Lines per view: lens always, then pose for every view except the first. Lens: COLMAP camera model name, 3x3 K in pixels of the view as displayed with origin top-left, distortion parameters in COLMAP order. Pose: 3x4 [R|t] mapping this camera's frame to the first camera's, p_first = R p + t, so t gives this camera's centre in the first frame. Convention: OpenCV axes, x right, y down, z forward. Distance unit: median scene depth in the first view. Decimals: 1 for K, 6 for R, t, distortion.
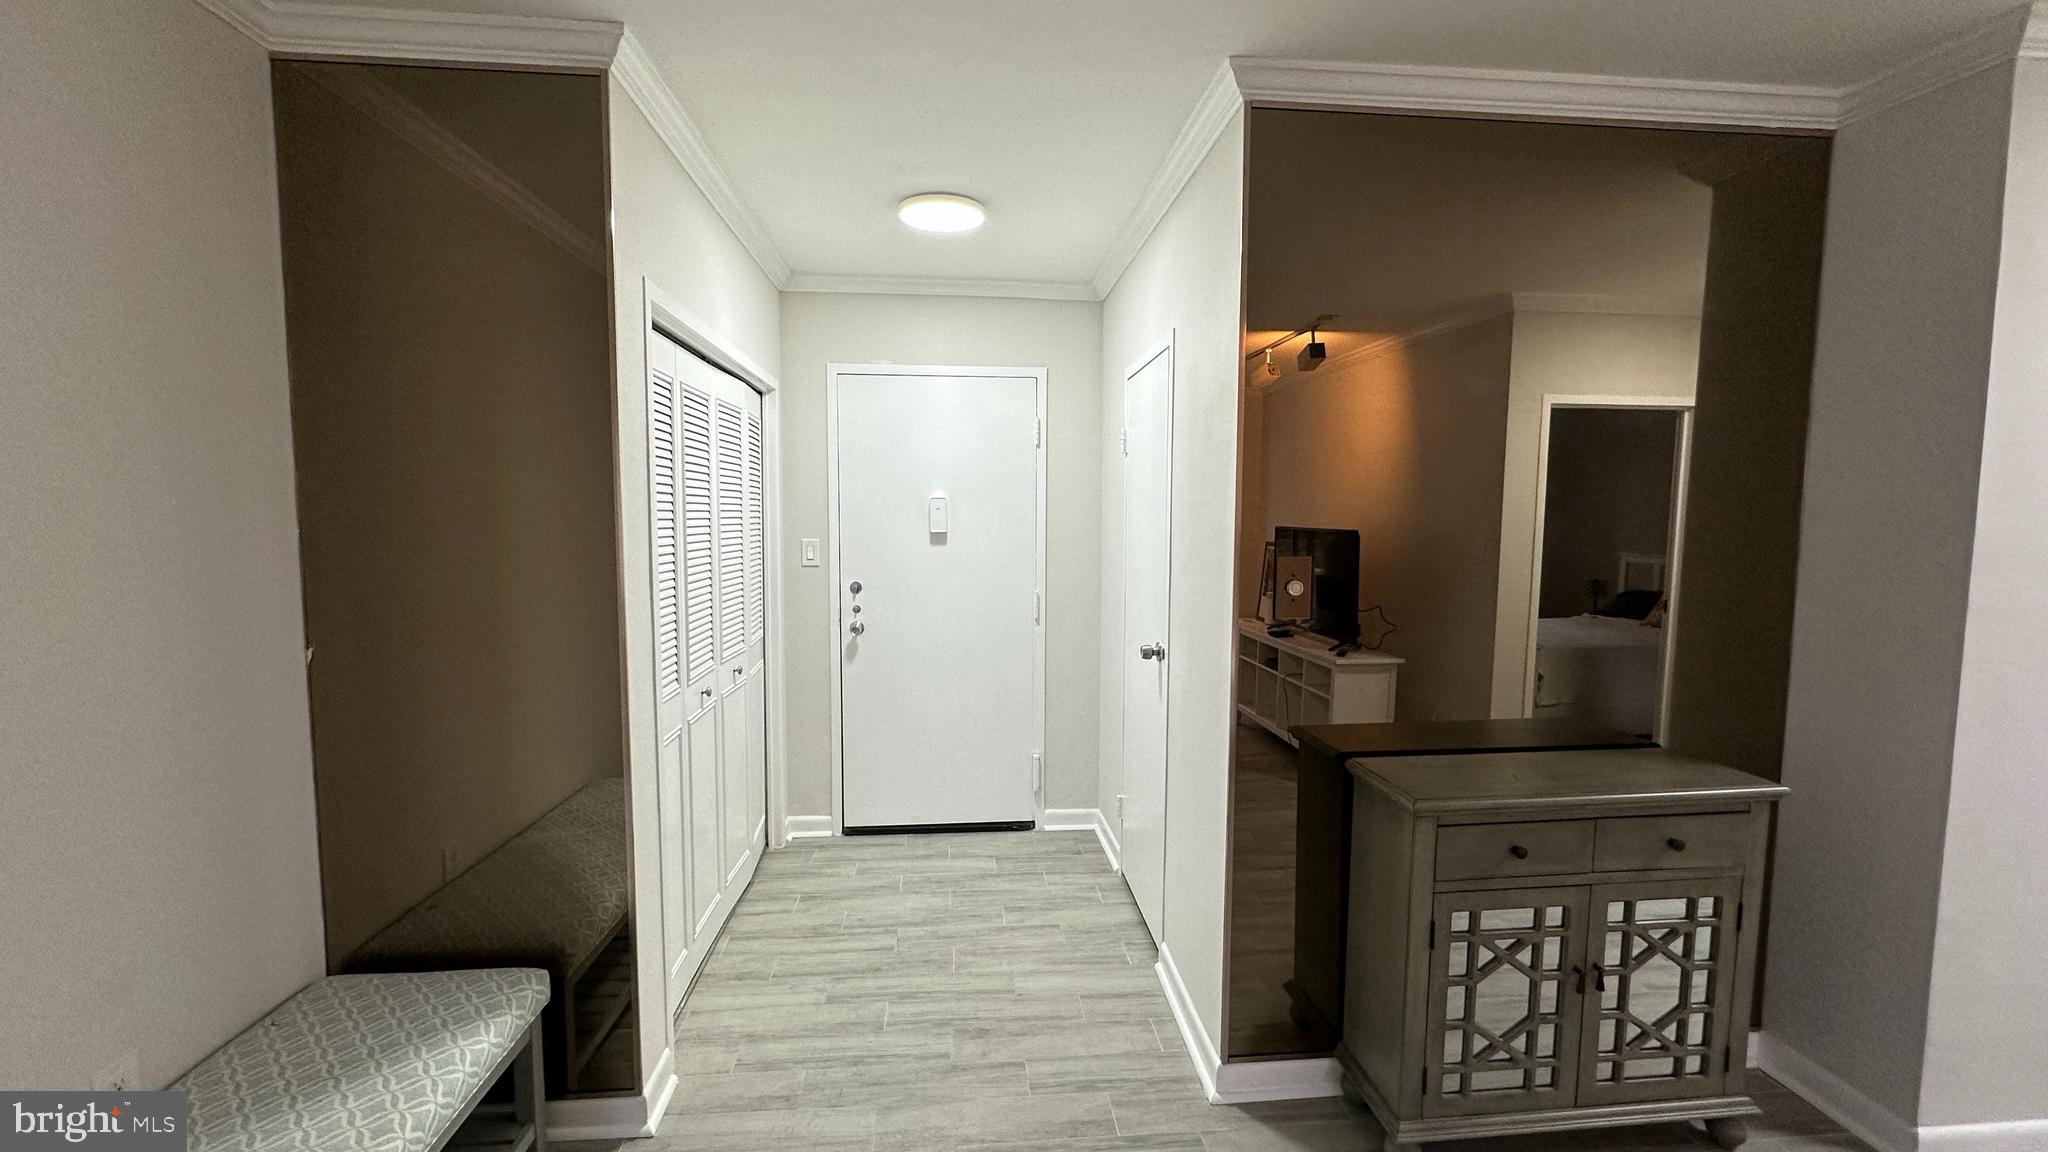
lens RADIAL K [[818.8, 0, 1023.2], [0, 818.8, 573.7], [0, 0, 1]] dist [-0.005187, 0.000991]
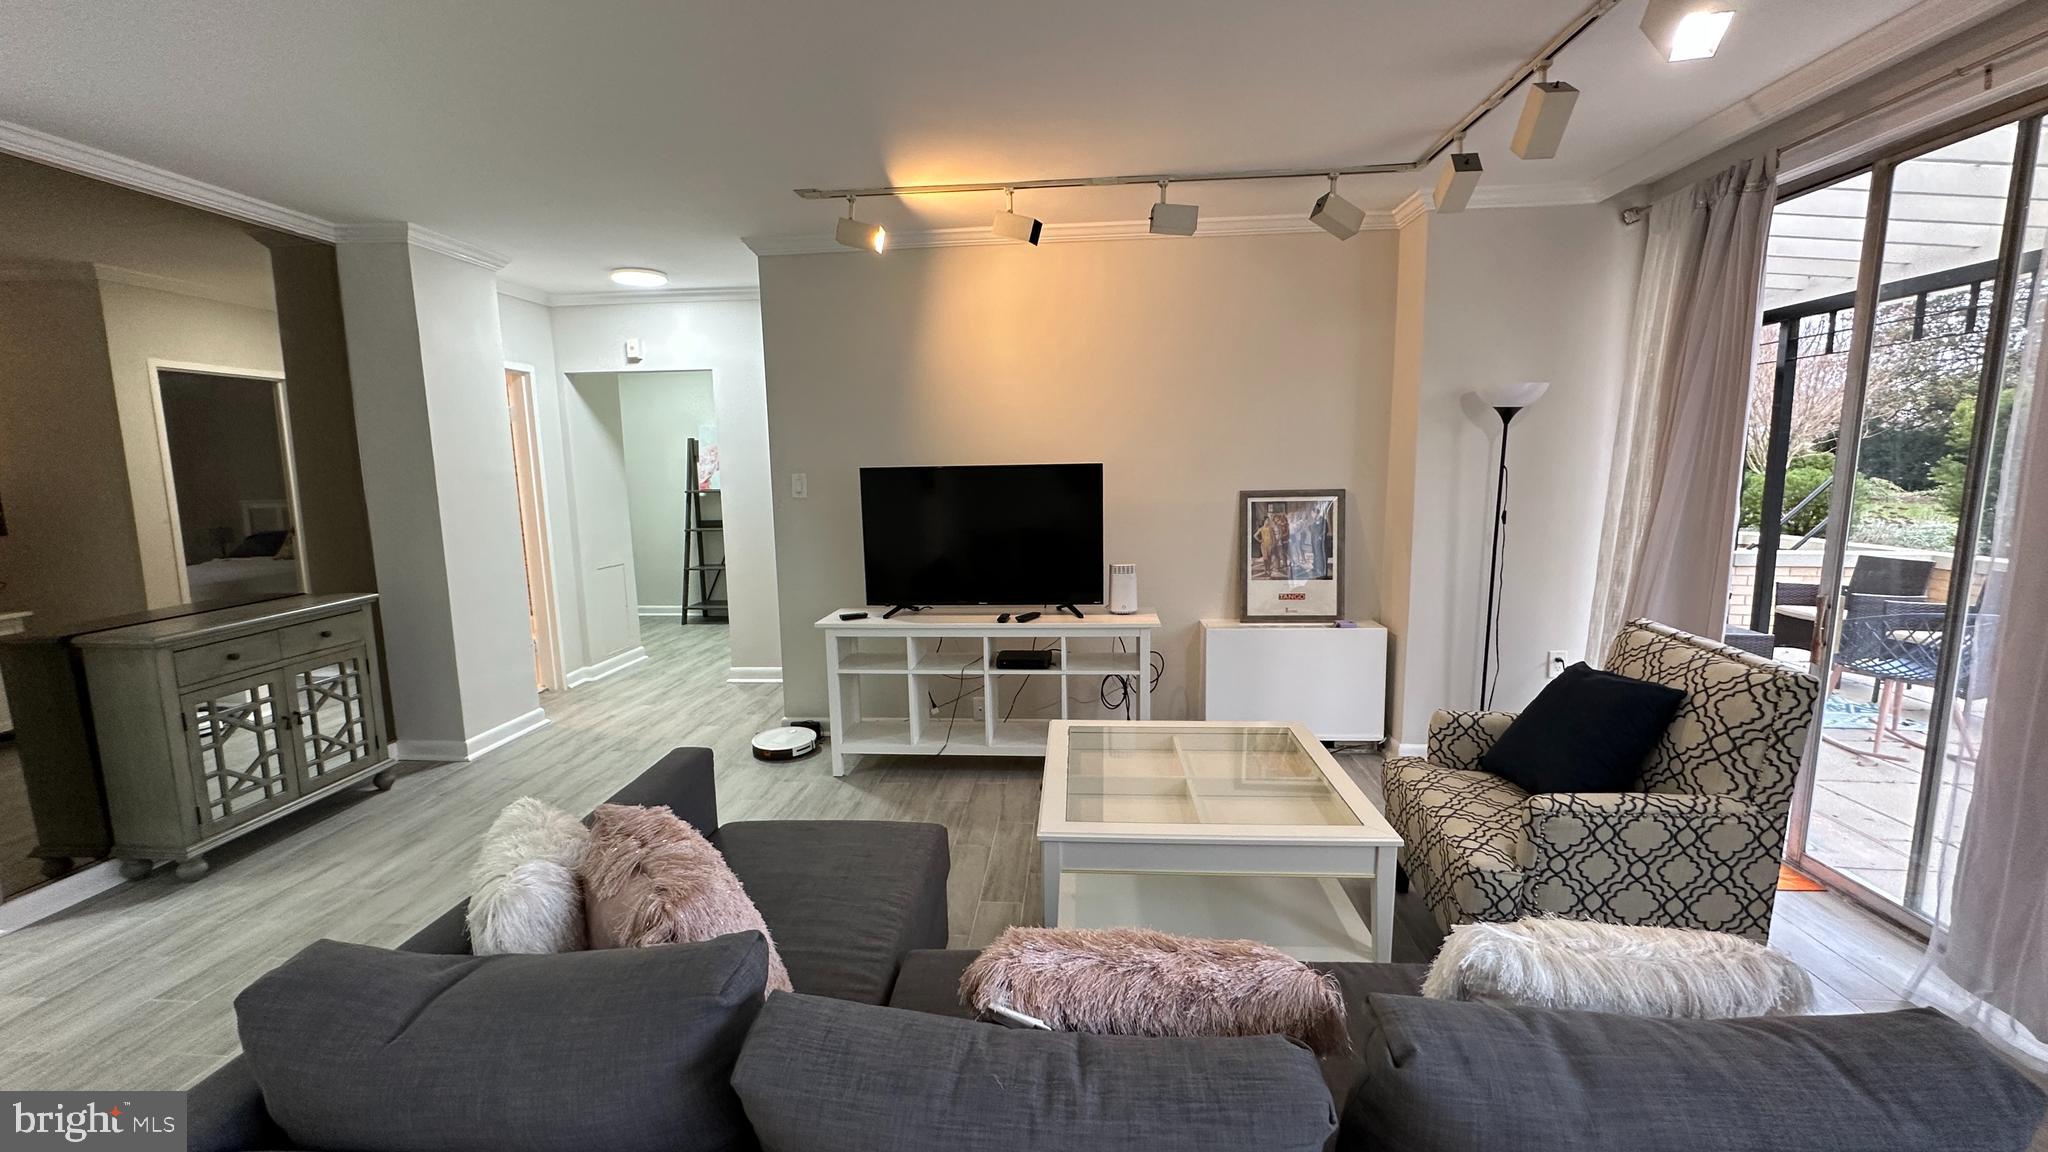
lens RADIAL K [[818.8, 0, 1026.6], [0, 818.8, 576.0], [0, 0, 1]] dist [-0.005187, 0.000991]
pose [[0.163246, -0.147780, 0.975455, -0.704264], [0.090518, 0.986791, 0.134349, 0.093638], [-0.982424, 0.066364, 0.174467, -0.864876]]
